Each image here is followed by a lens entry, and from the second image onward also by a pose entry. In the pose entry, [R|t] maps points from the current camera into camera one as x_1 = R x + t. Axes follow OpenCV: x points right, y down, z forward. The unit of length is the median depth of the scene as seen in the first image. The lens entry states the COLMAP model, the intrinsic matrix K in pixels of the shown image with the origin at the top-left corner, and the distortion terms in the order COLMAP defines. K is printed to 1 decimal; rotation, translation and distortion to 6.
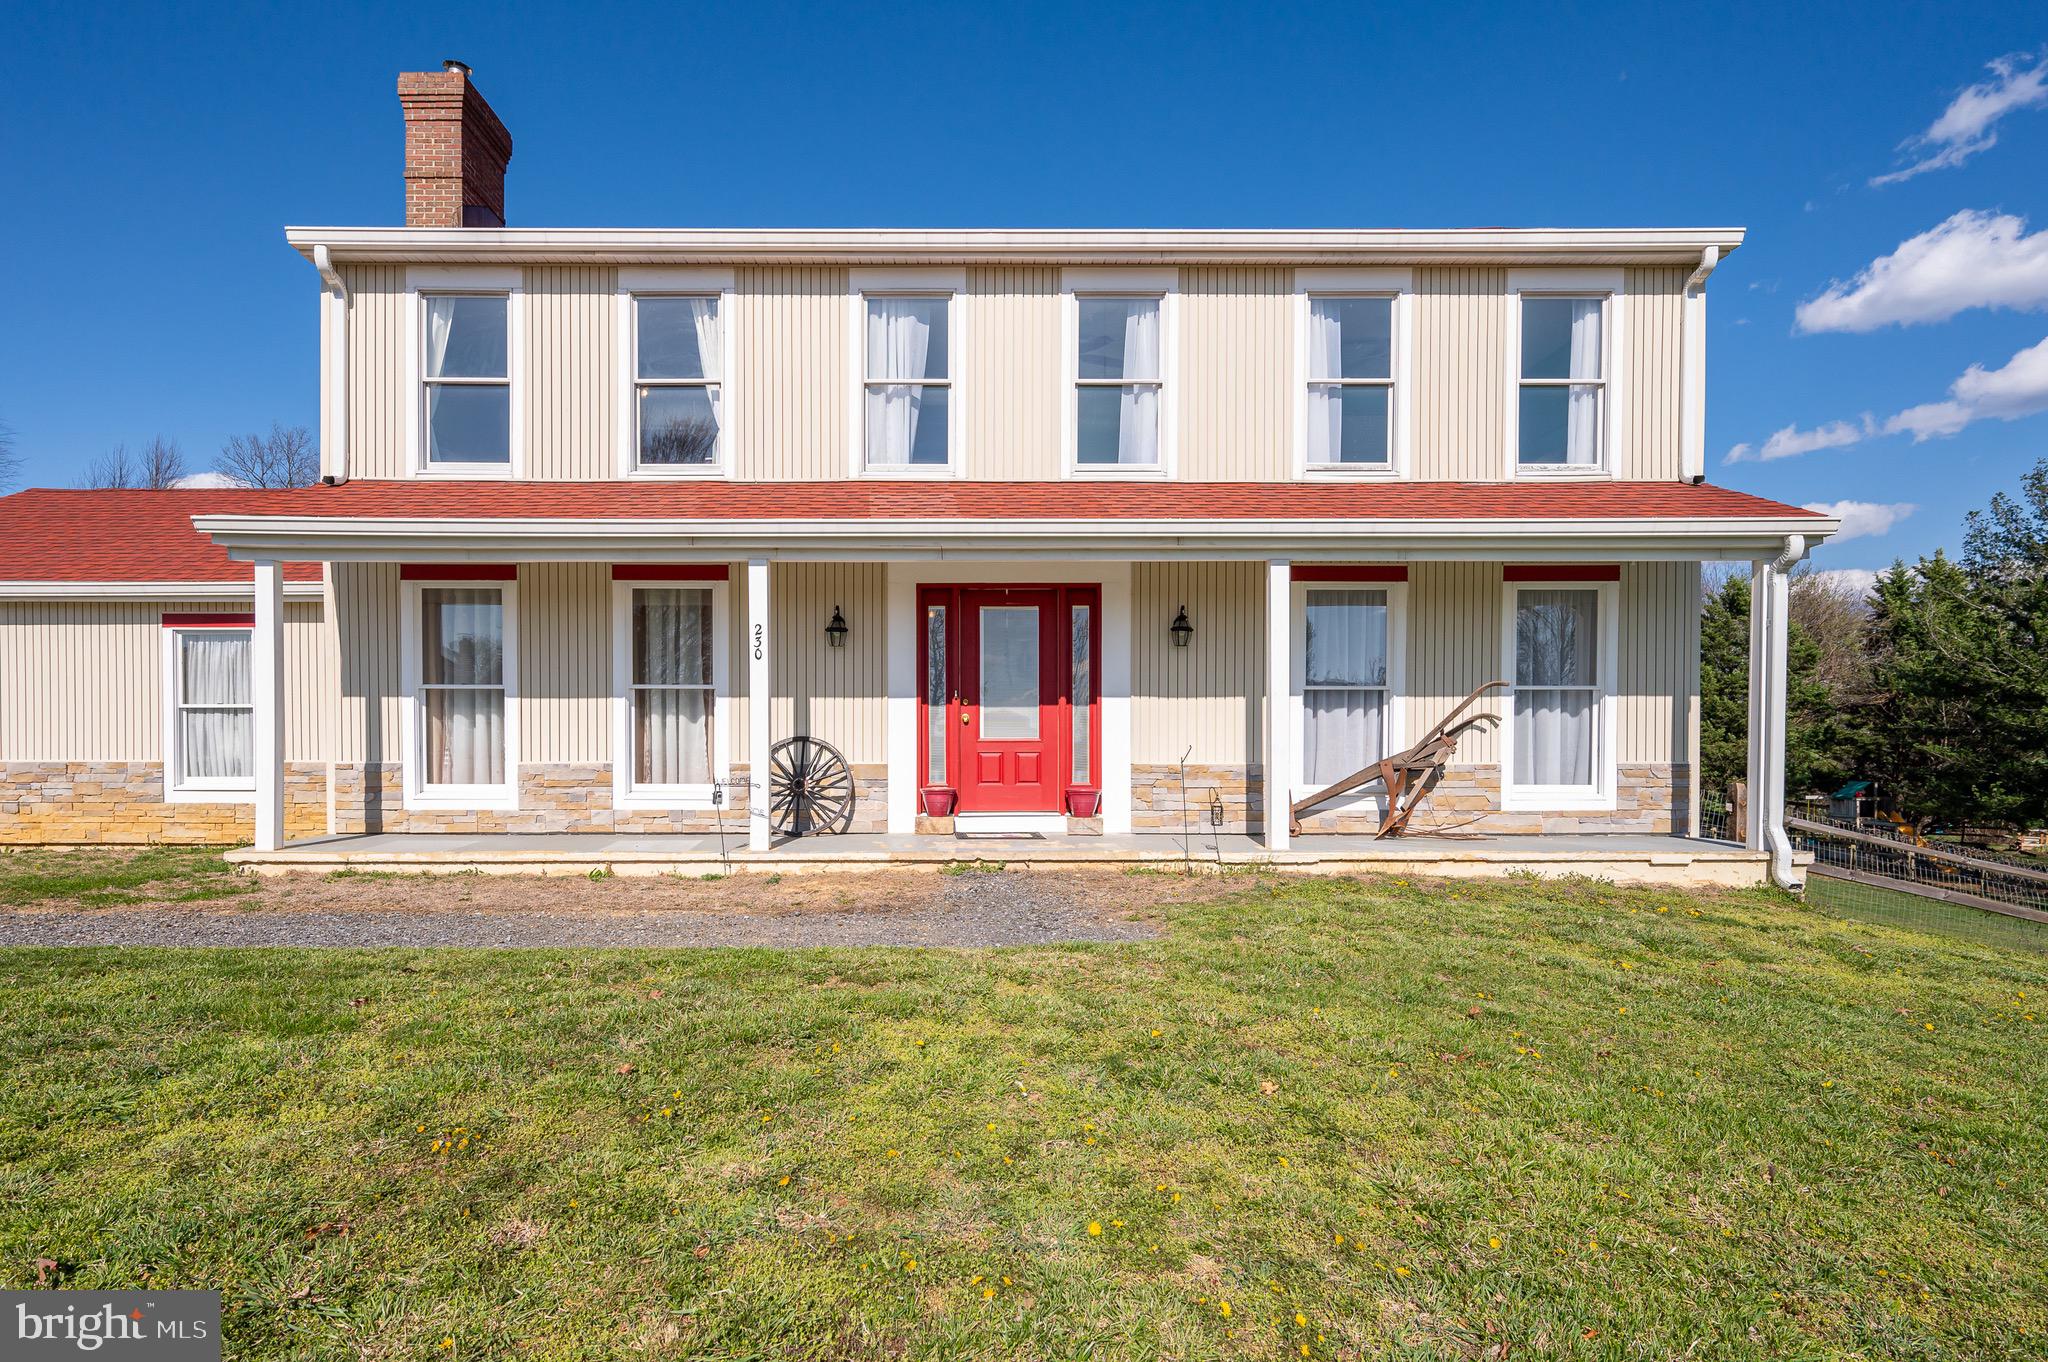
lens RADIAL K [[1397.5, 0, 1026.6], [0, 1397.5, 754.5], [0, 0, 1]] dist [0.002828, 0.000571]
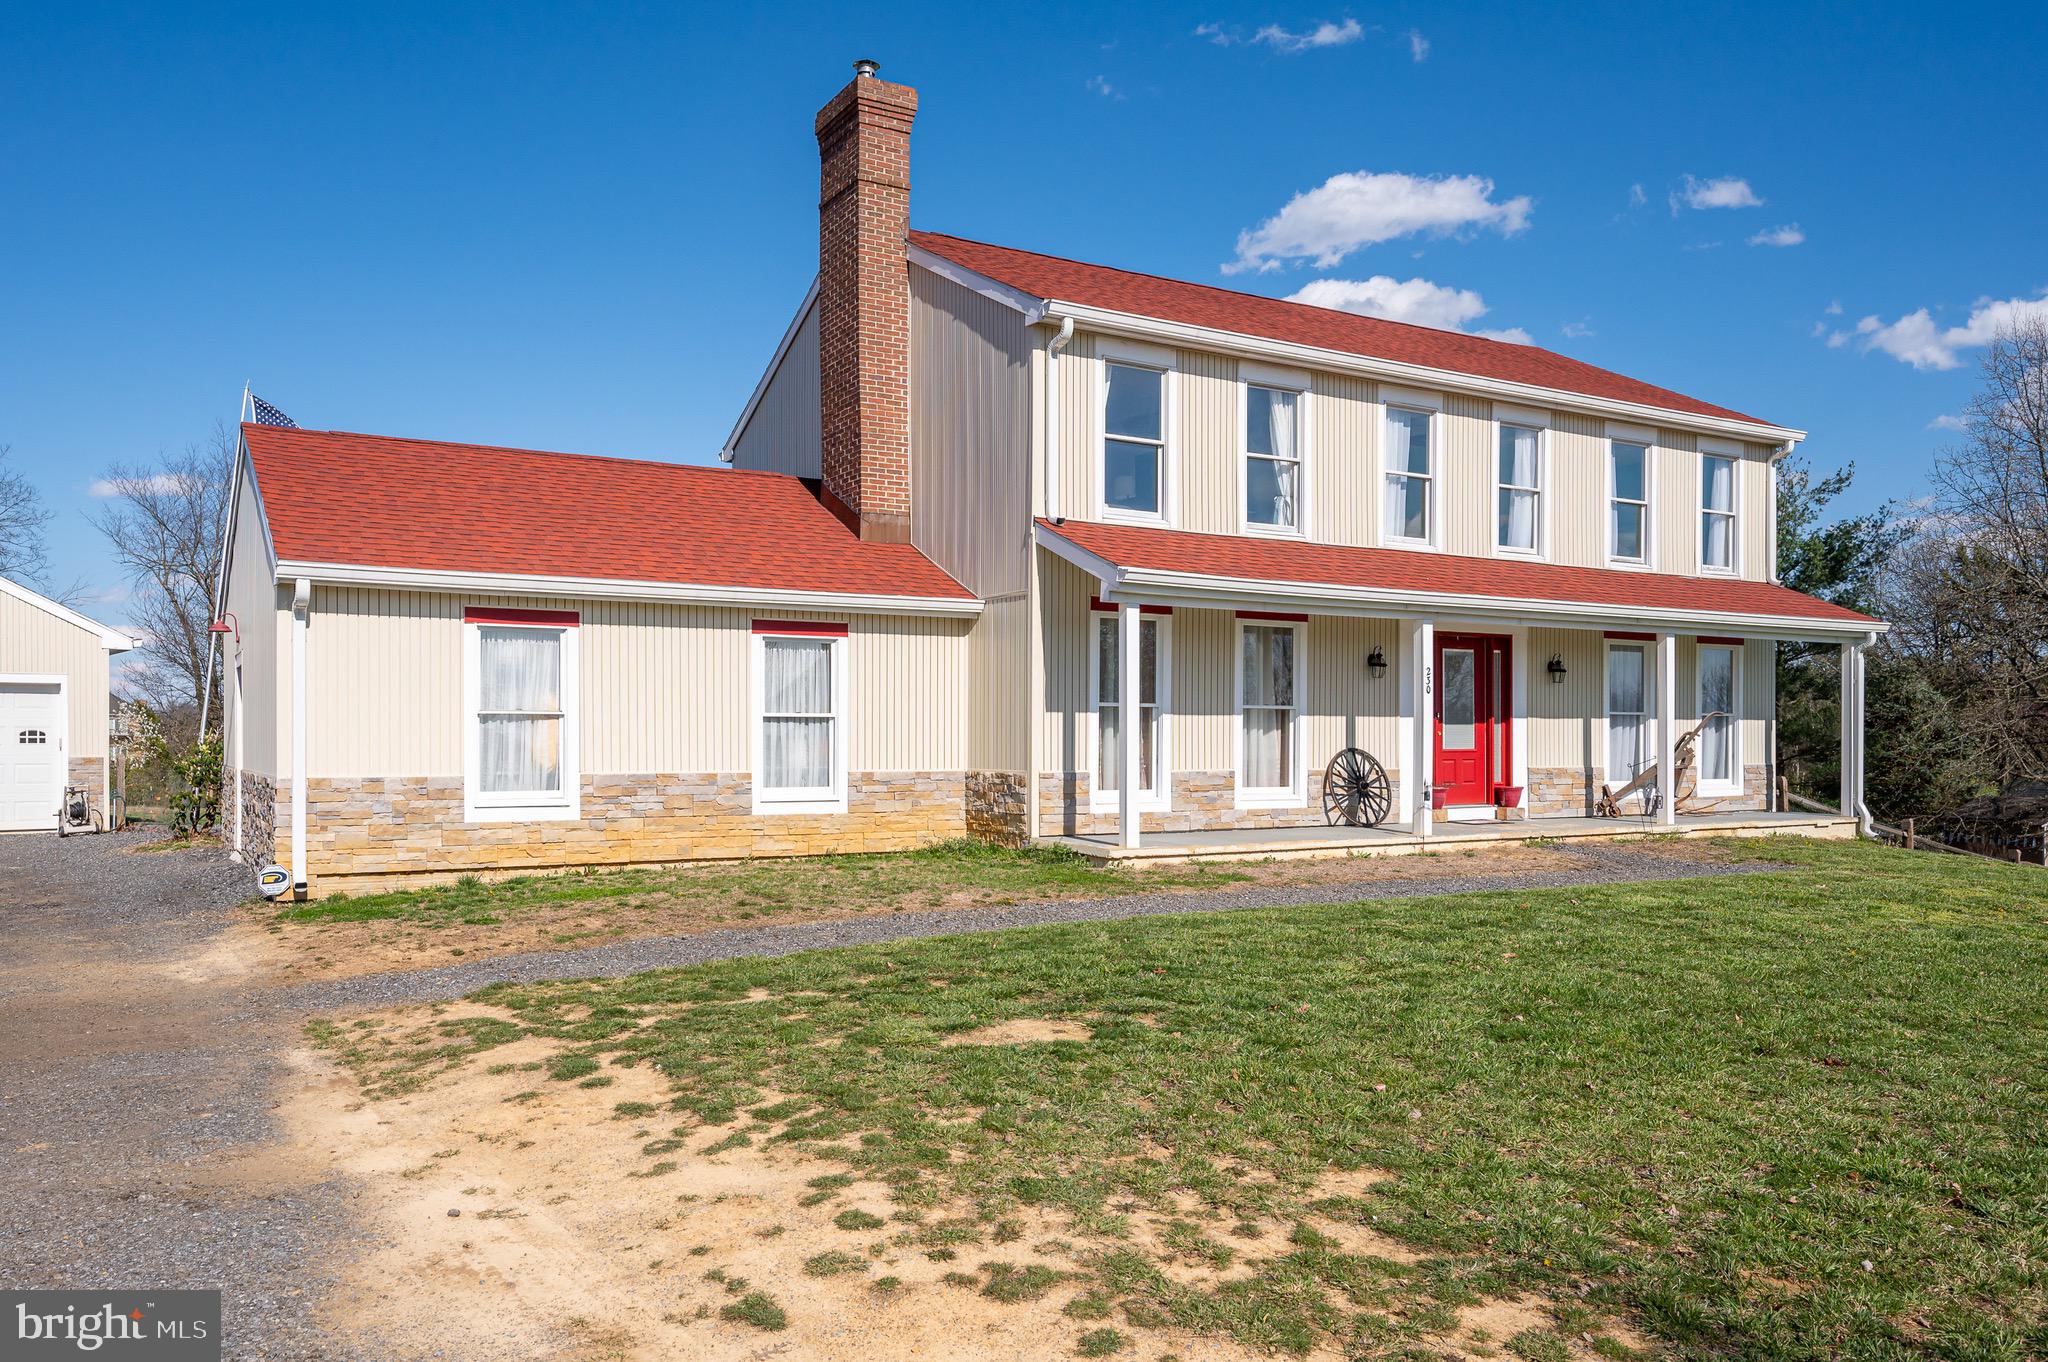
lens RADIAL K [[1526.1, 0, 948.2], [0, 1526.1, 724.2], [0, 0, 1]] dist [0.007061, 0.010442]
pose [[0.861638, 0.006821, 0.507477, -1.169262], [0.007547, 0.999627, -0.026250, -0.000562], [-0.507467, 0.026448, 0.861265, -0.000697]]
